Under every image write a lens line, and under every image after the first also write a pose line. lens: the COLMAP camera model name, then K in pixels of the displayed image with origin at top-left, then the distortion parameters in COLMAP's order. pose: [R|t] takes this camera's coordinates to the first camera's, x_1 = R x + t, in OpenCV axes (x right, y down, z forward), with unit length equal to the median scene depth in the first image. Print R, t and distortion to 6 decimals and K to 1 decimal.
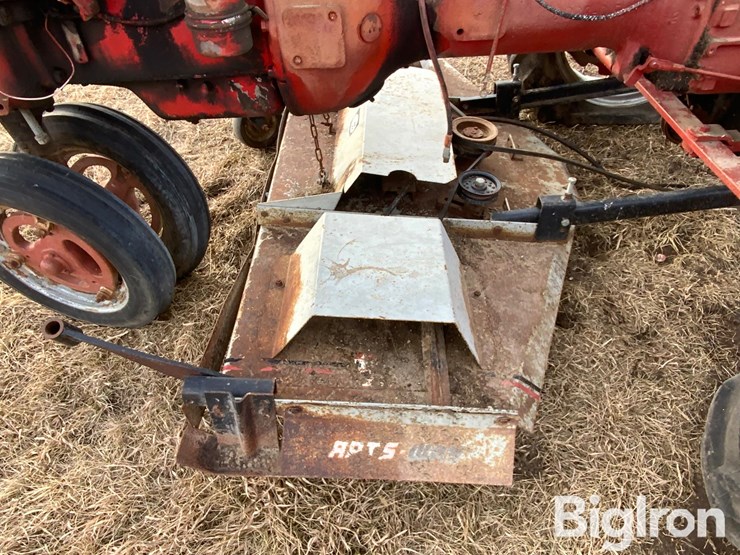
lens RADIAL K [[493.2, 0, 374.6], [0, 493.2, 282.6], [0, 0, 1]] dist [0.027687, -0.034481]
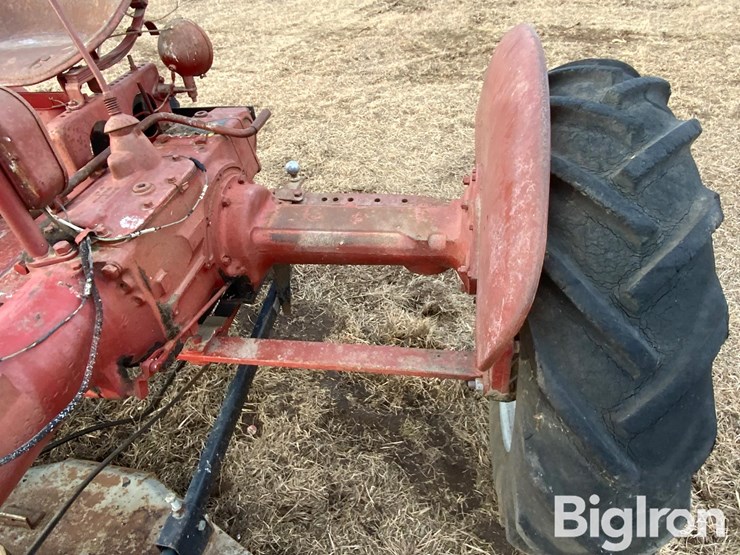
lens RADIAL K [[493.2, 0, 369.6], [0, 493.2, 274.6], [0, 0, 1]] dist [0.027687, -0.034481]
pose [[0.199814, -0.606794, 0.769334, 0.068650], [0.742856, 0.605811, 0.284882, -0.363013], [-0.638936, 0.514581, 0.571811, 0.158133]]
